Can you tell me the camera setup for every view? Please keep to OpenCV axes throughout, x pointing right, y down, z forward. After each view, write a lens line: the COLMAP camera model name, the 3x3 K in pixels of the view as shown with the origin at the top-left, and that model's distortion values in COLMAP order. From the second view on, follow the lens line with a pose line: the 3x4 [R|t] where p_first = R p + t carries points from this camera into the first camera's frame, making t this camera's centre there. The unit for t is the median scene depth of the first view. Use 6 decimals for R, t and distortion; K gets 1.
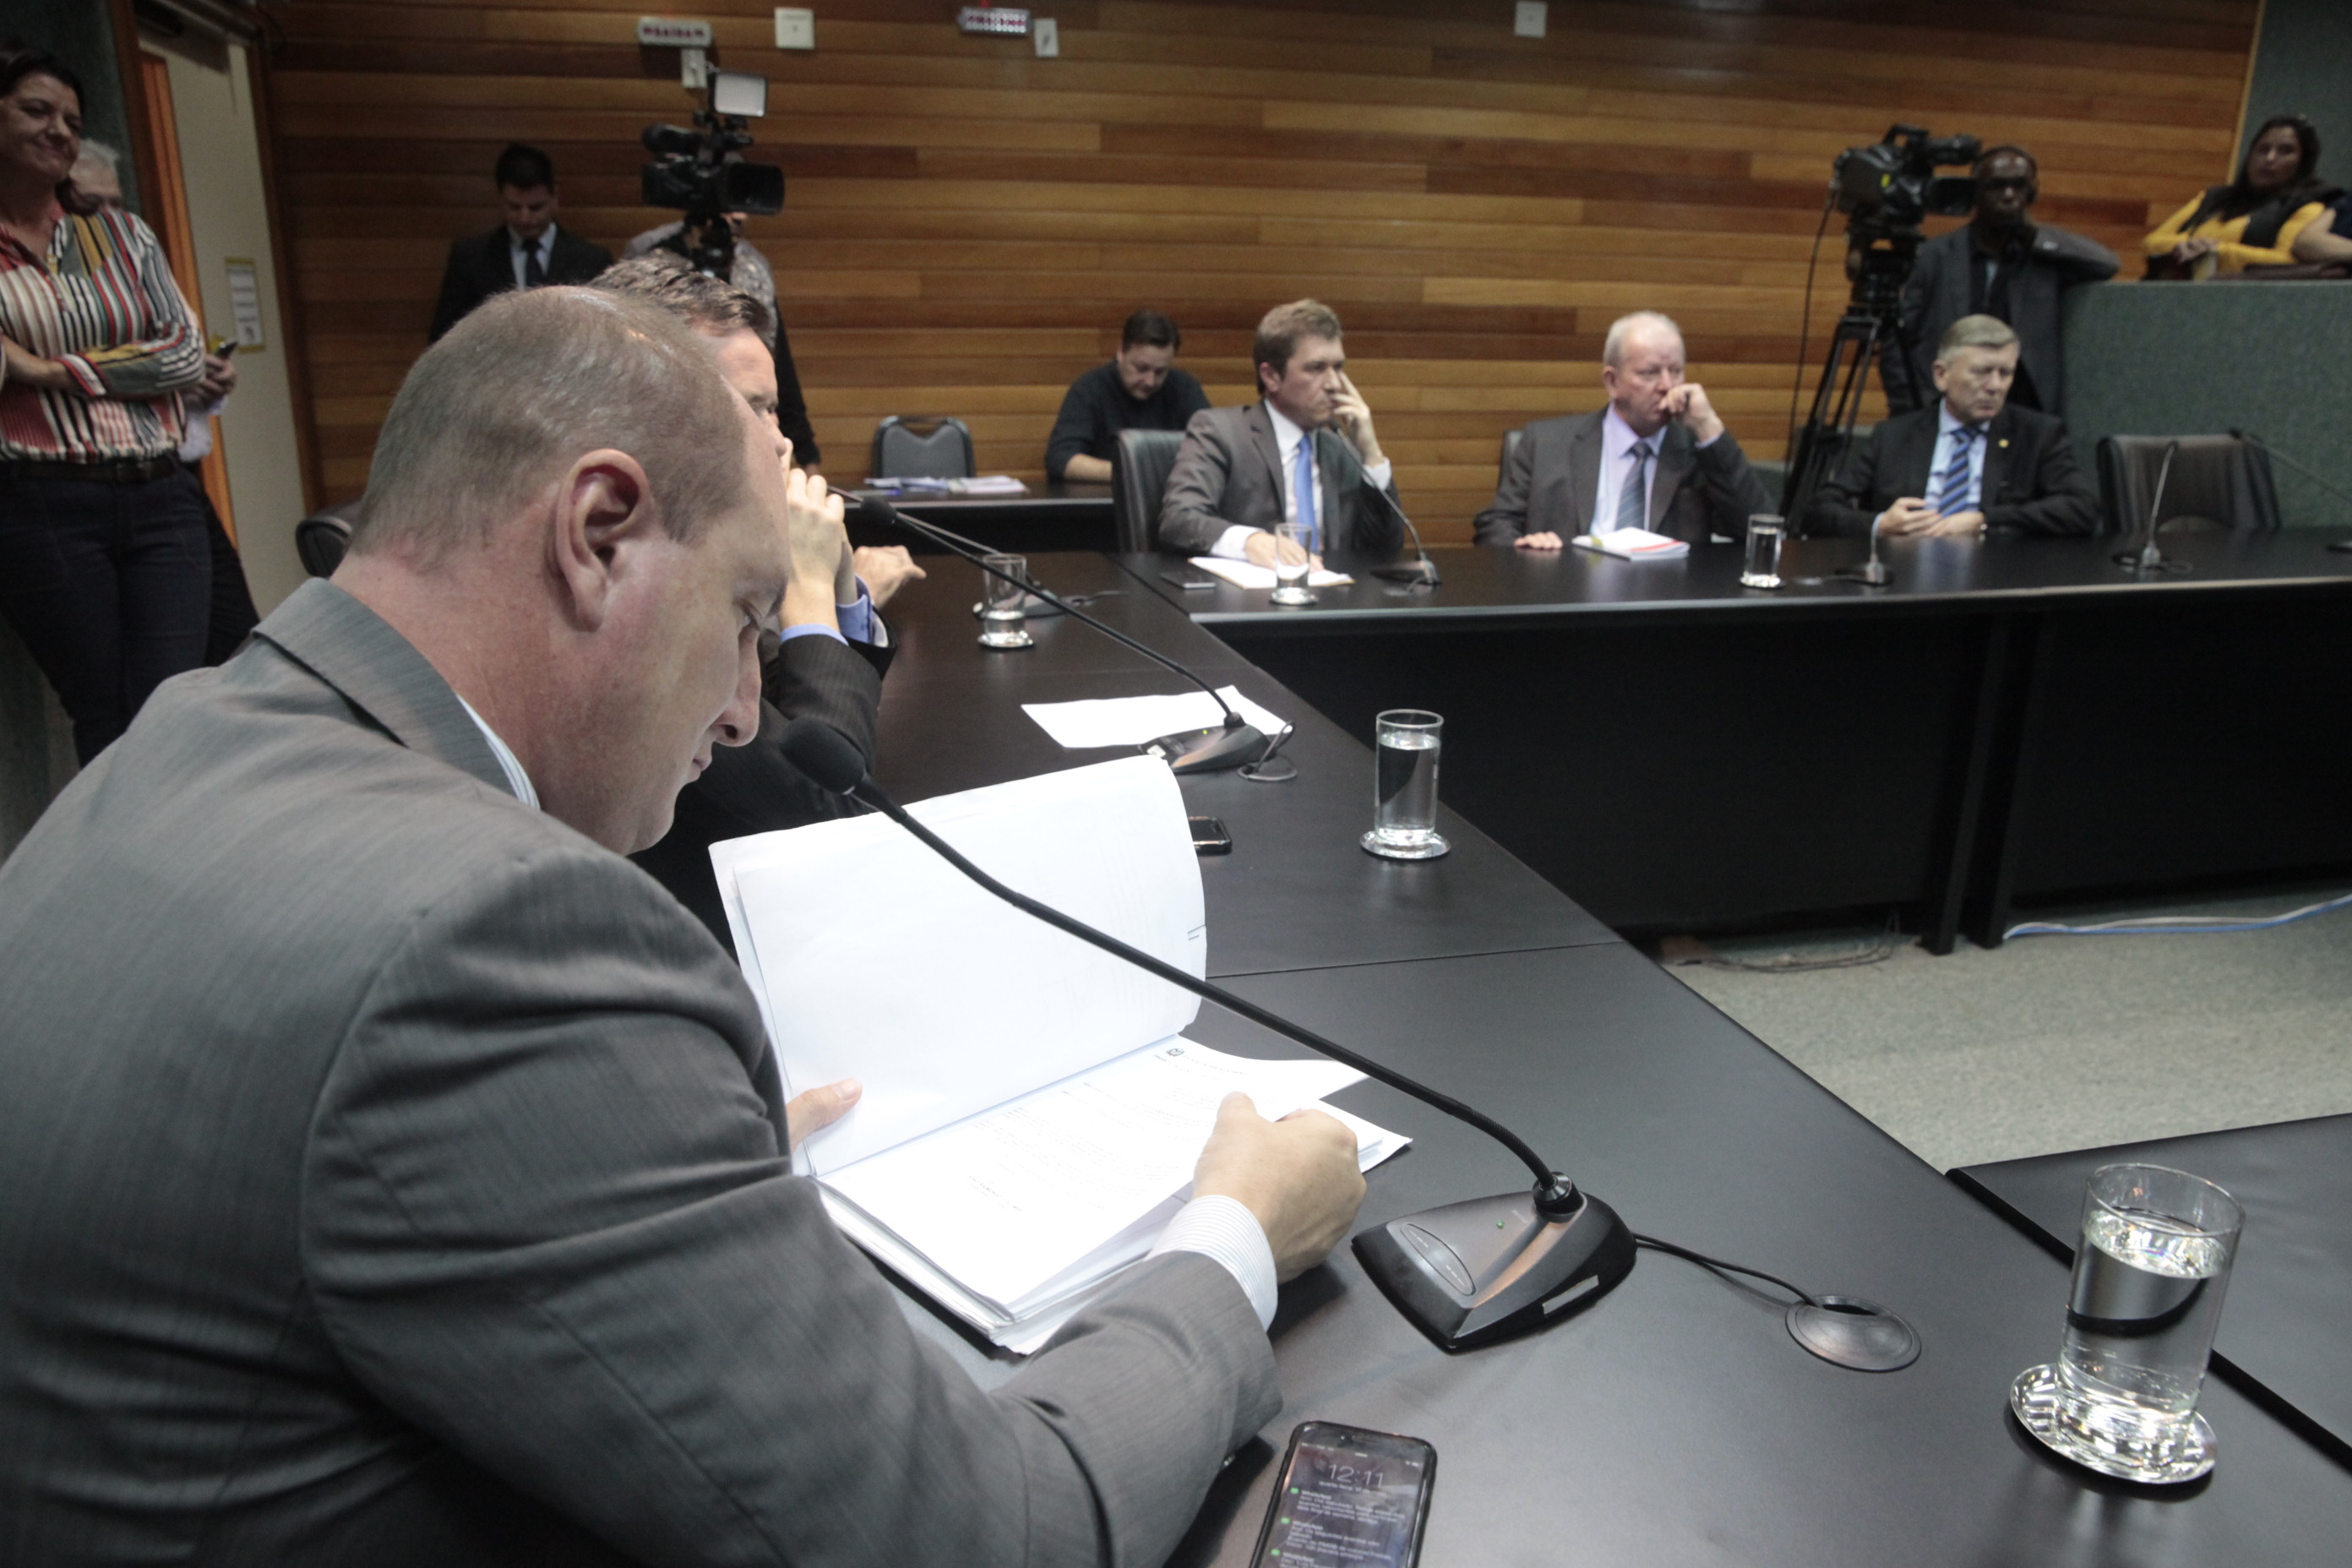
lens RADIAL K [[1682.7, 0, 1177.9], [0, 1682.7, 787.9], [0, 0, 1]] dist [-0.077066, 0.052358]
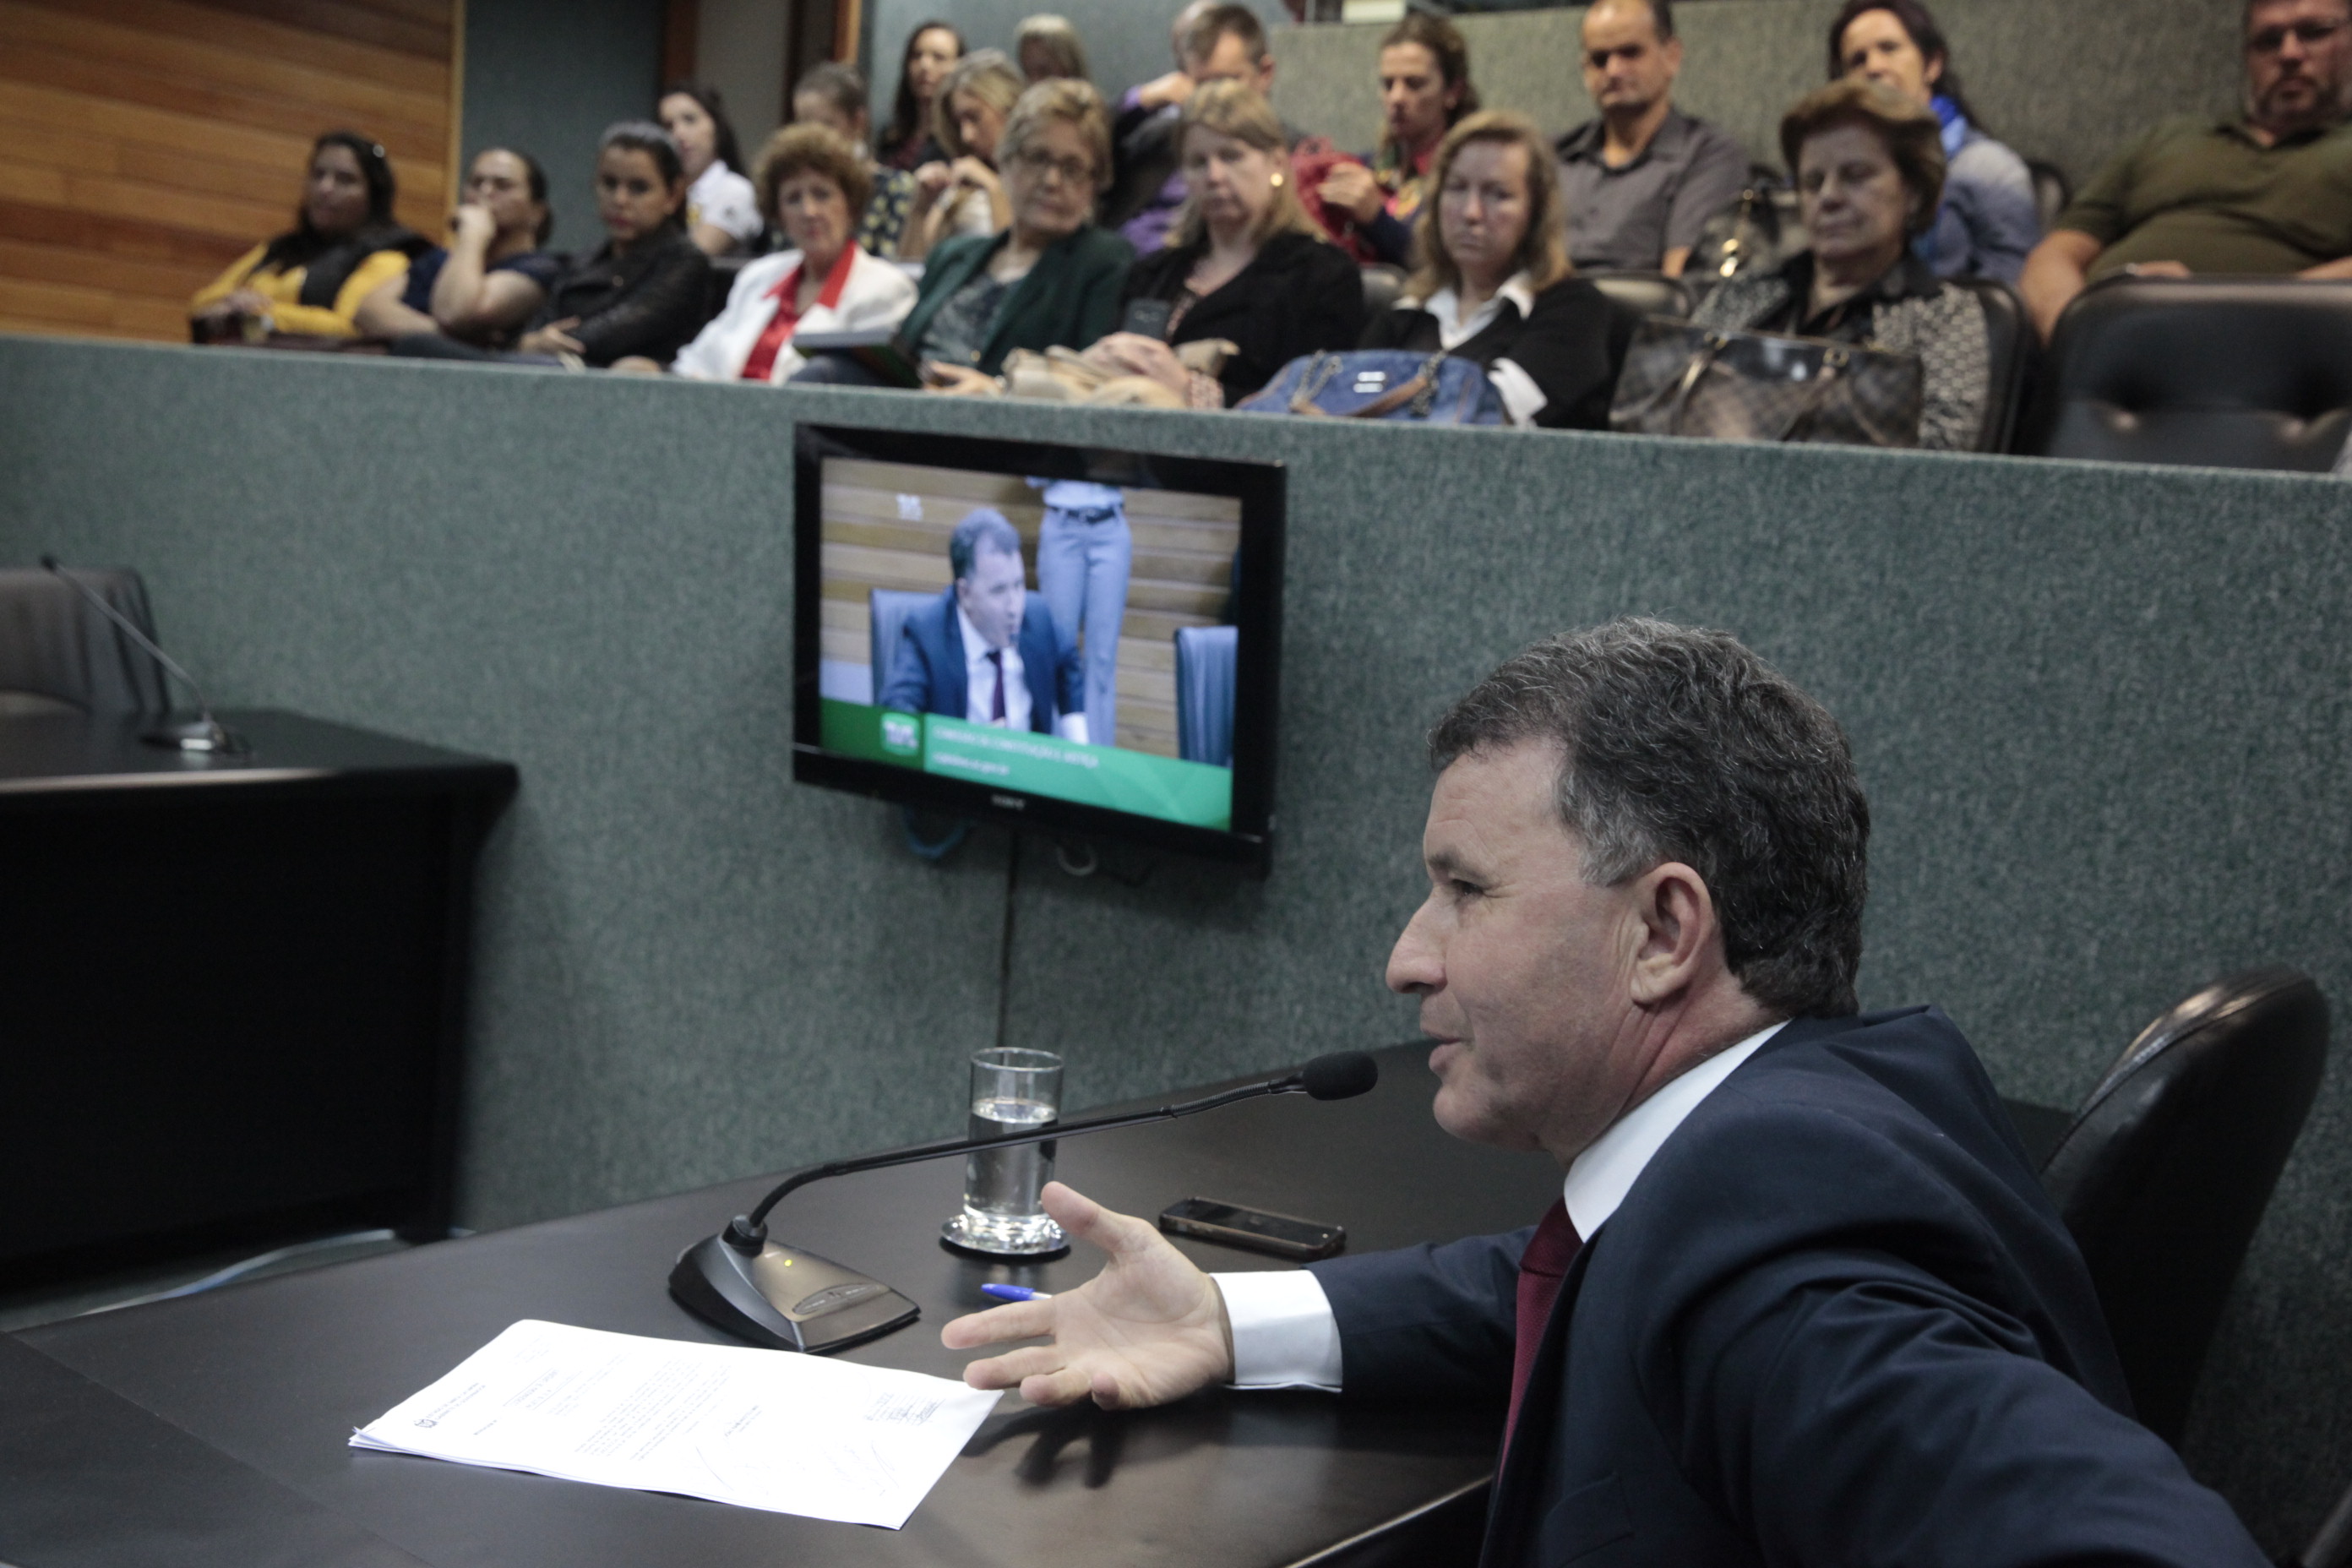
lens RADIAL K [[2501.4, 0, 1184.0], [0, 2501.4, 808.9], [0, 0, 1]] dist [0.007639, 0.000000]
pose [[0.808288, -0.018139, 0.588508, 0.363863], [0.095001, 0.990447, -0.099951, 0.015494], [-0.581073, 0.136698, 0.802289, -0.022466]]
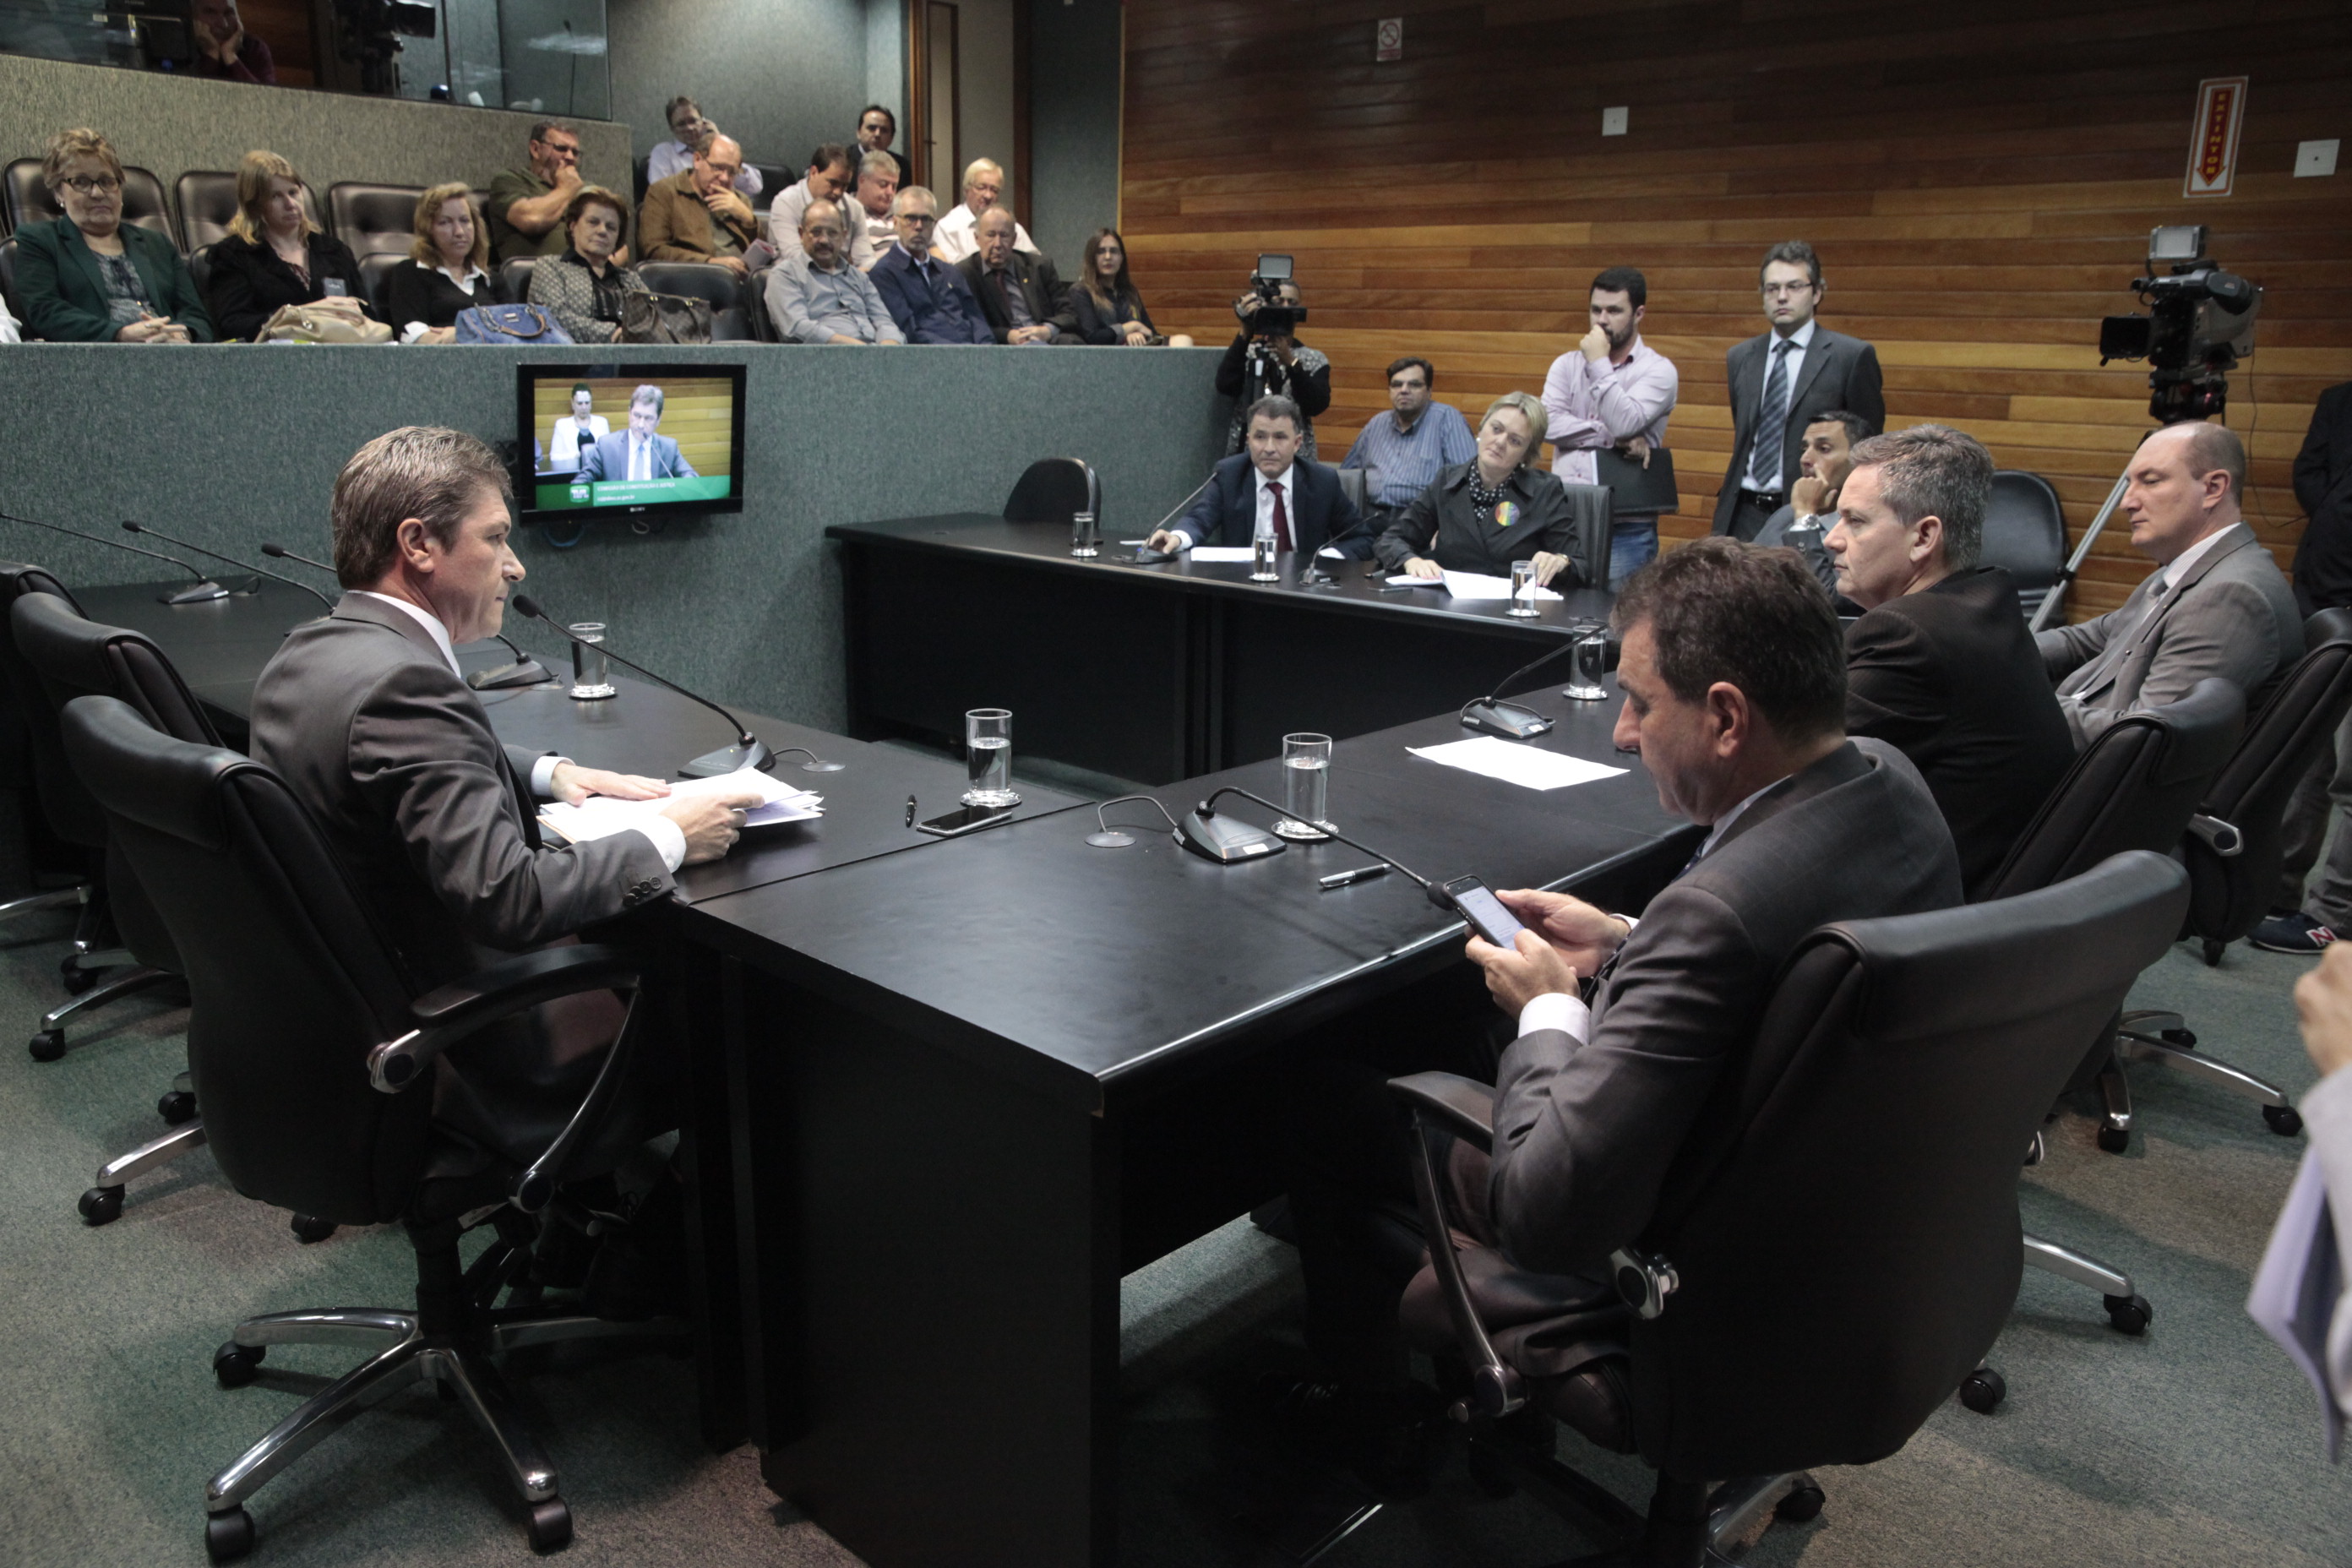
lens RADIAL K [[1749.7, 0, 1166.6], [0, 1749.7, 783.9], [0, 0, 1]] dist [0.008060, 0.009070]
pose [[-0.521839, -0.223404, 0.823271, -0.472438], [0.236032, 0.889604, 0.391016, -0.266973], [-0.819740, 0.398366, -0.411499, 0.797177]]
